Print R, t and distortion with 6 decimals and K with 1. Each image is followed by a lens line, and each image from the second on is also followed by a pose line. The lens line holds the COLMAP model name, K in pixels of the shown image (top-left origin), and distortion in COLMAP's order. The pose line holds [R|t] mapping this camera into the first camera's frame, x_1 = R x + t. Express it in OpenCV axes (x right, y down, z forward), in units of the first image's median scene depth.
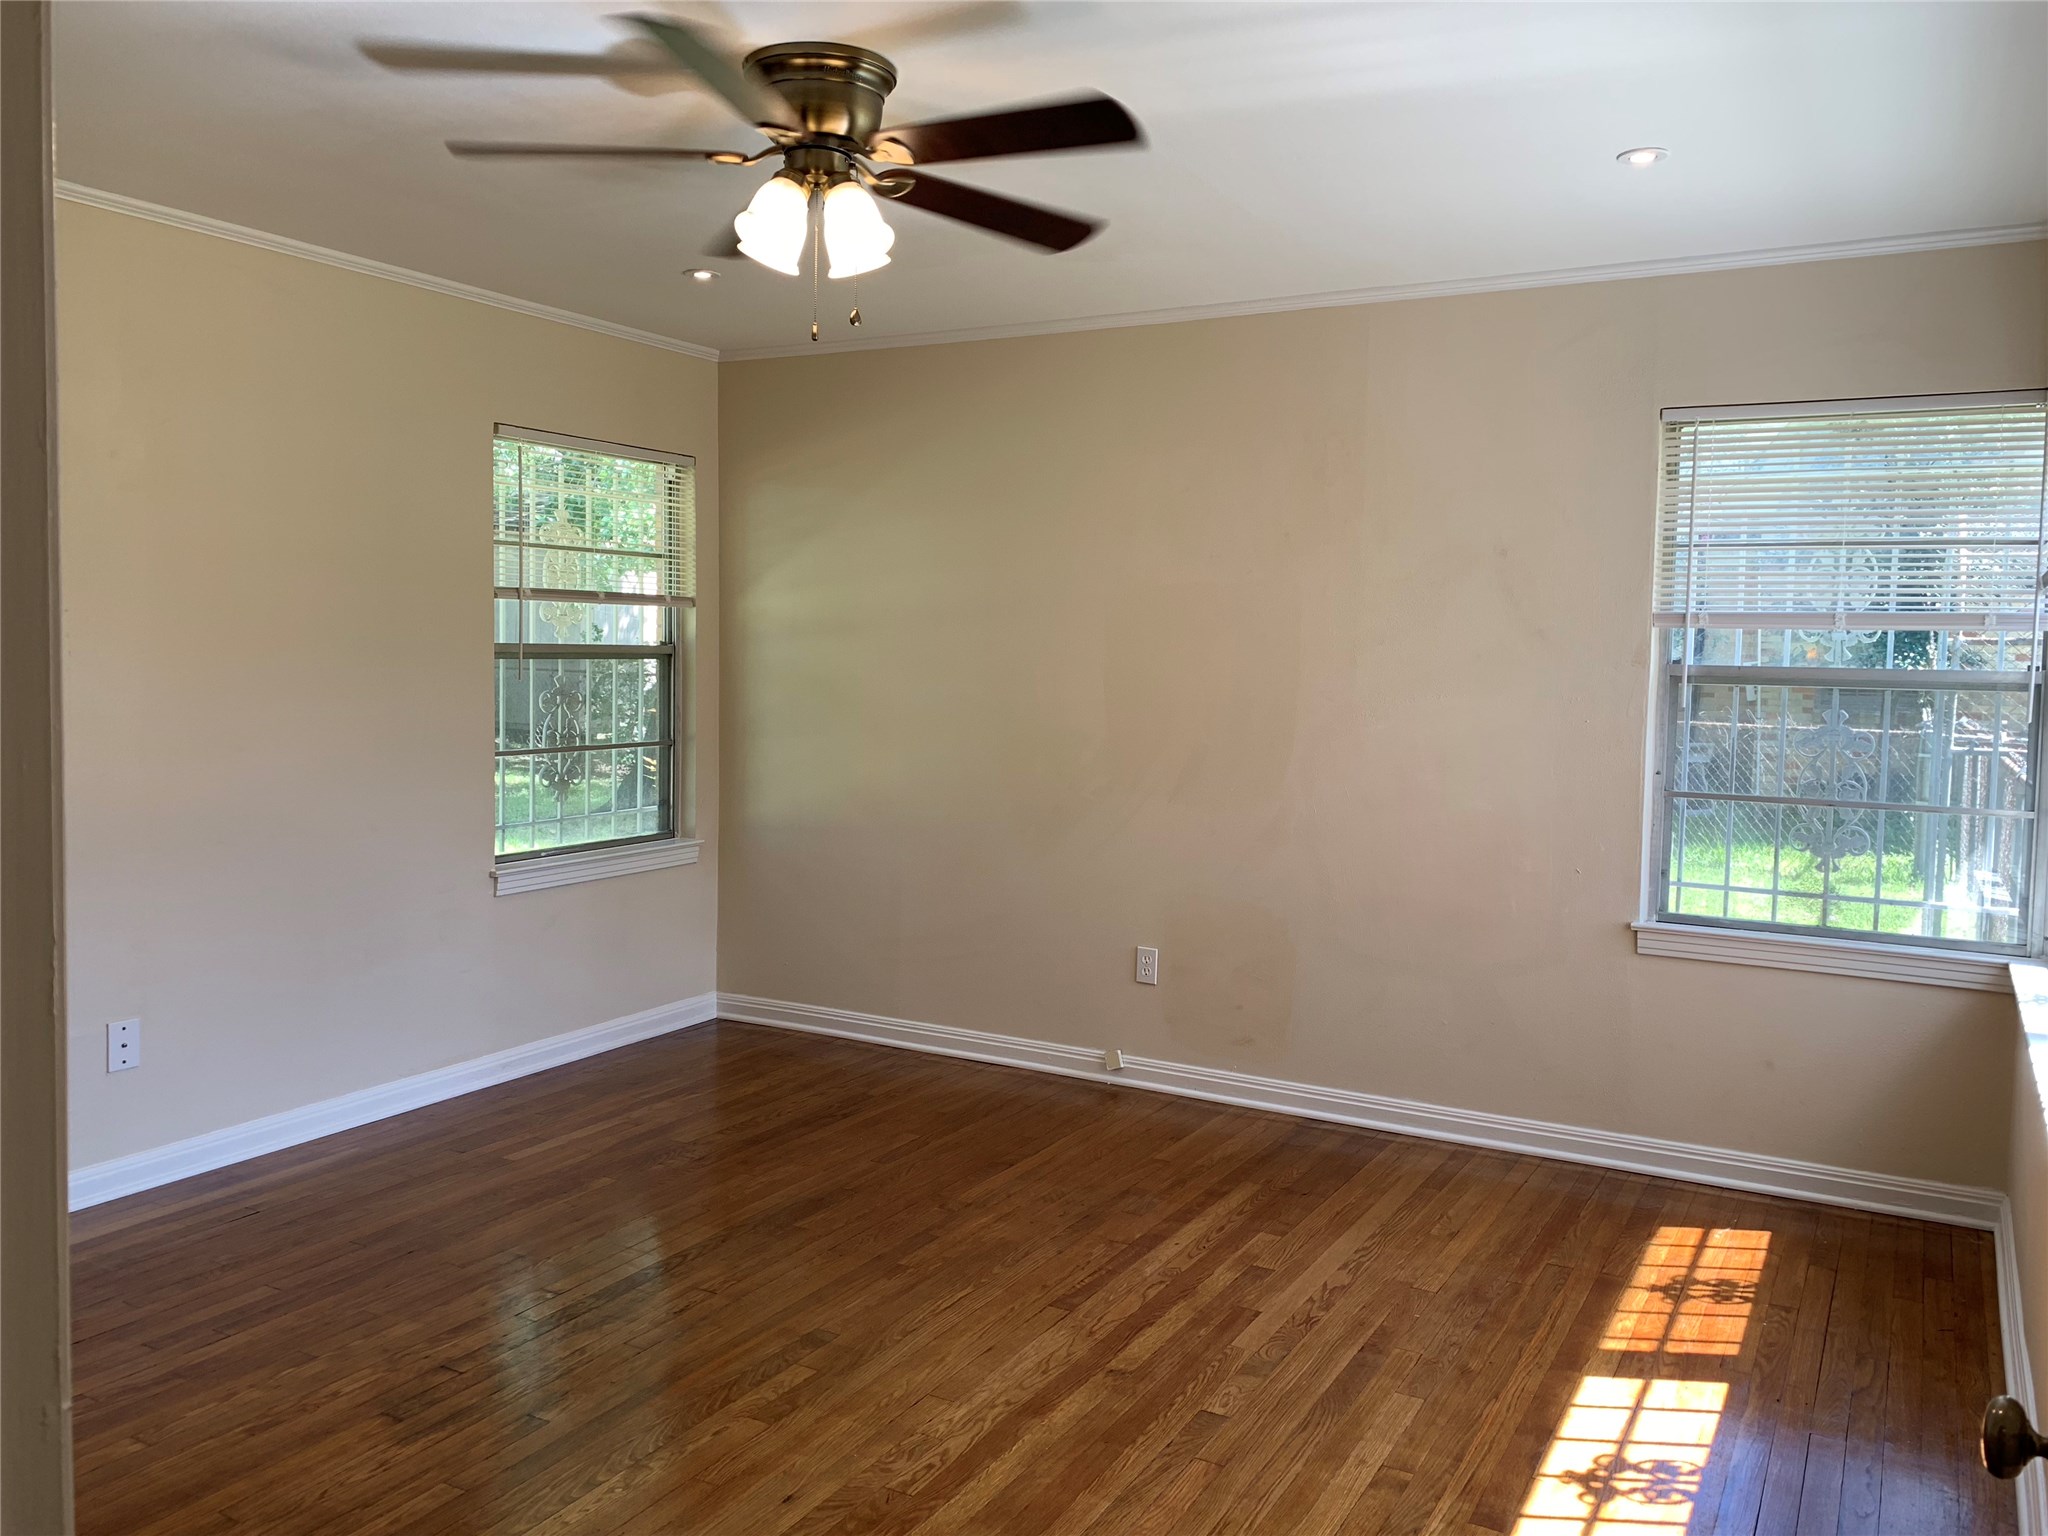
lens RADIAL K [[1588.9, 0, 1017.0], [0, 1588.9, 758.8], [0, 0, 1]] dist [0.143174, -0.234325]
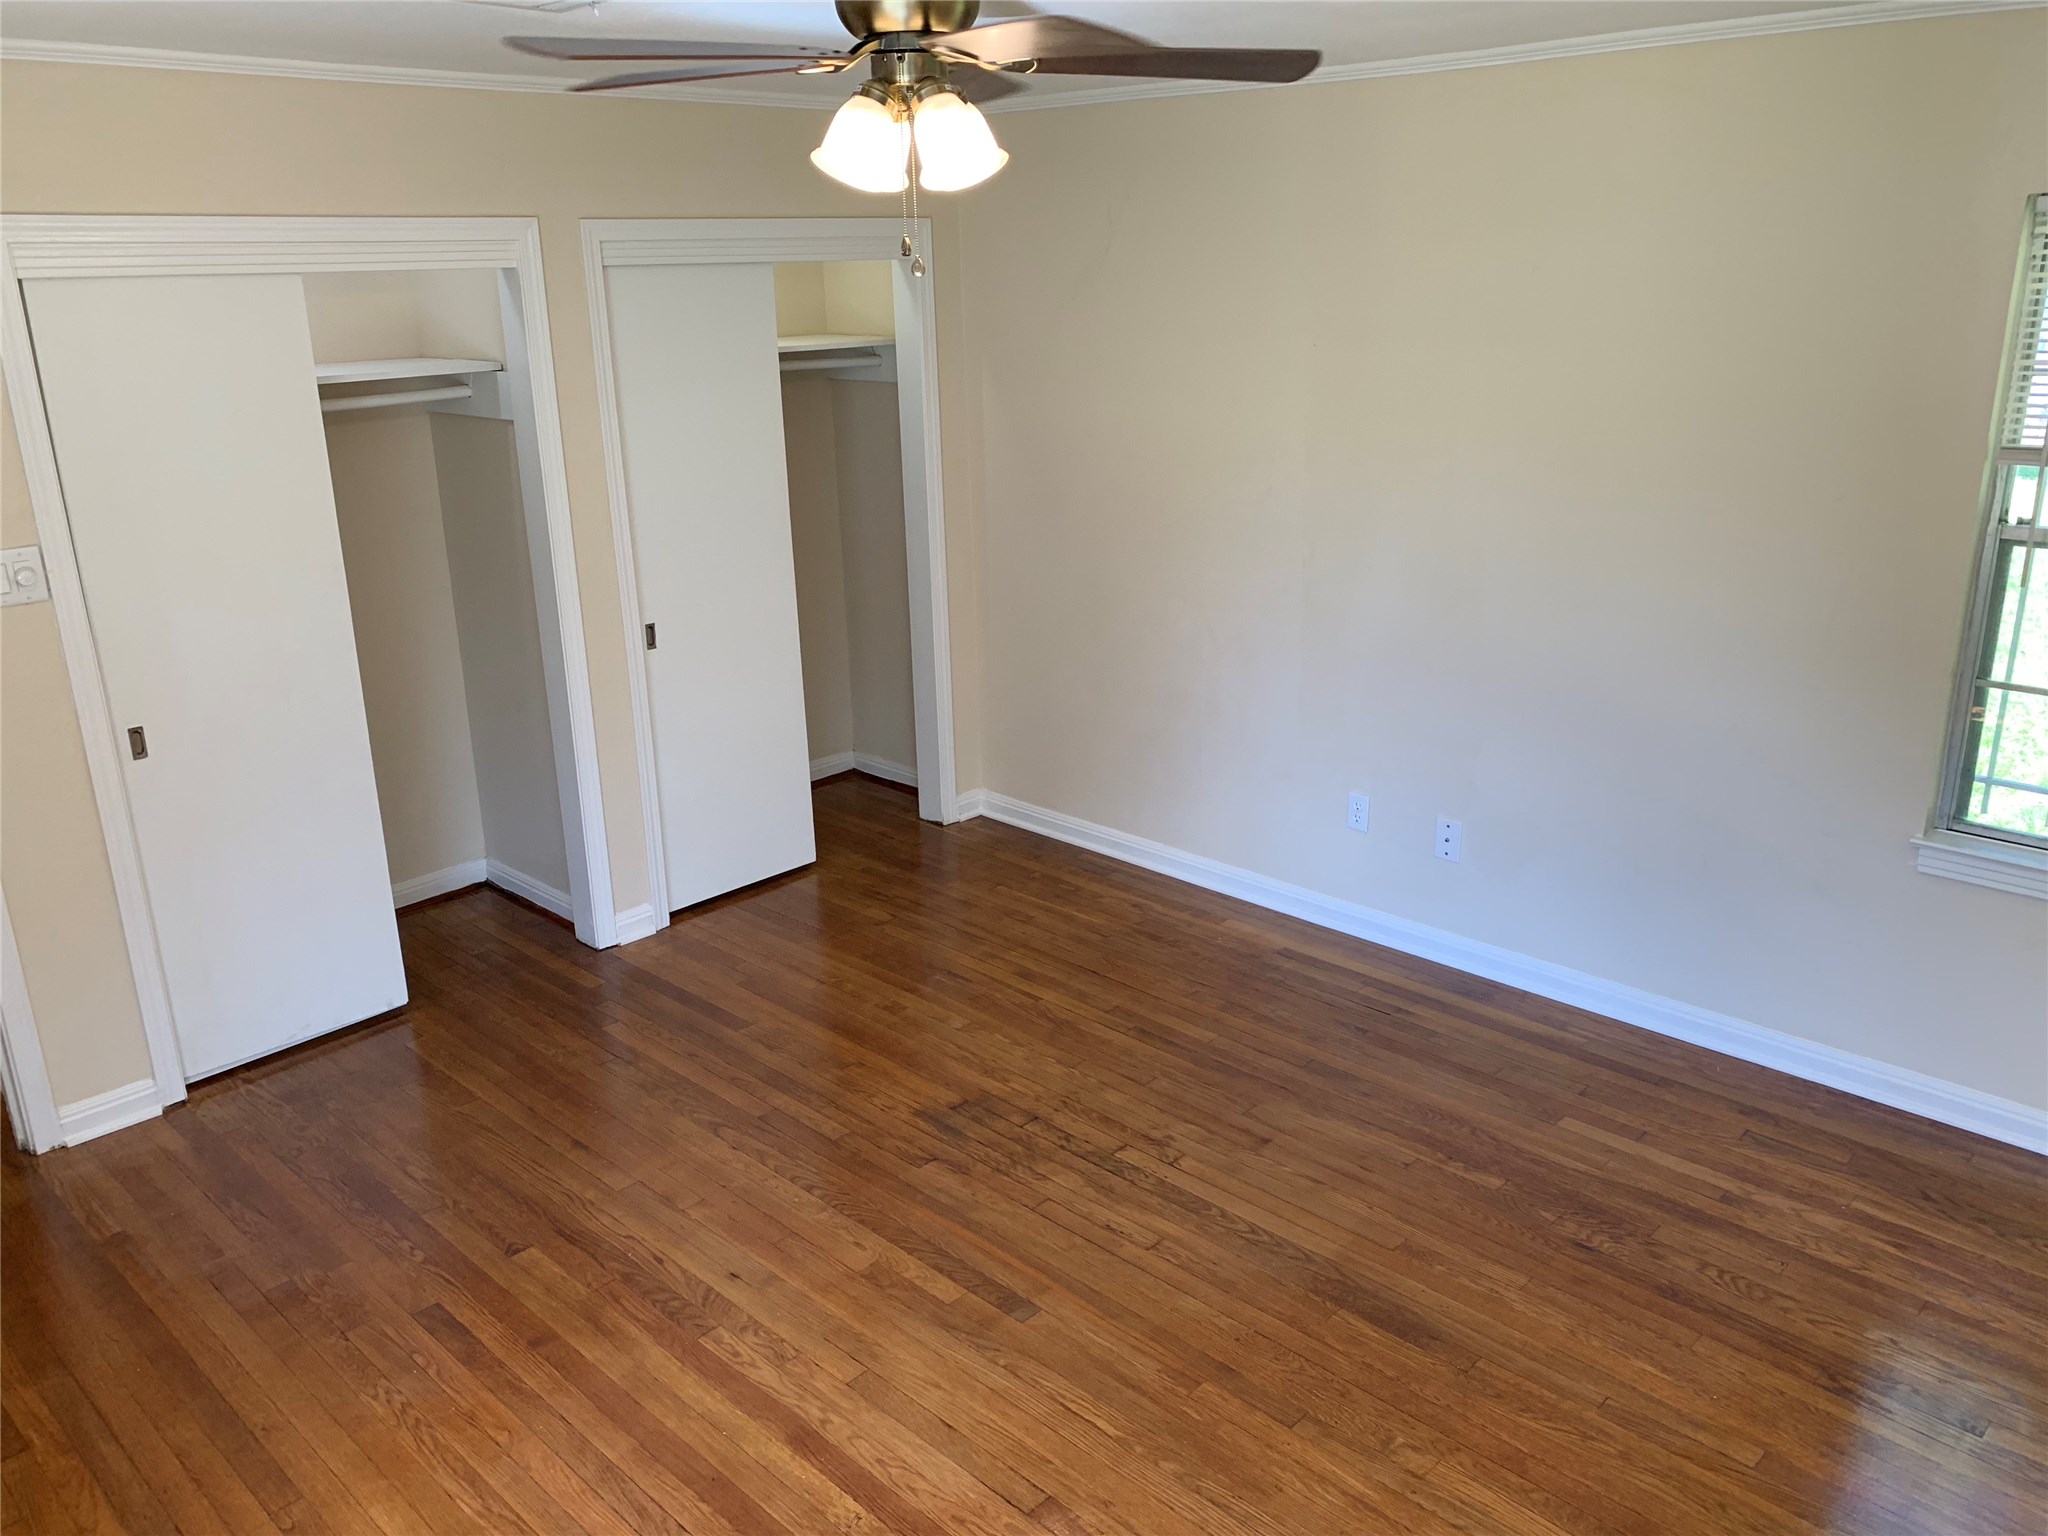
lens RADIAL K [[1613.1, 0, 1022.8], [0, 1613.1, 767.0], [0, 0, 1]] dist [-0.007004, -0.002798]
pose [[-0.254605, 0.285727, -0.923870, 0.592369], [-0.056488, 0.949328, 0.309168, -0.217416], [0.965394, 0.130904, -0.225564, 1.031641]]
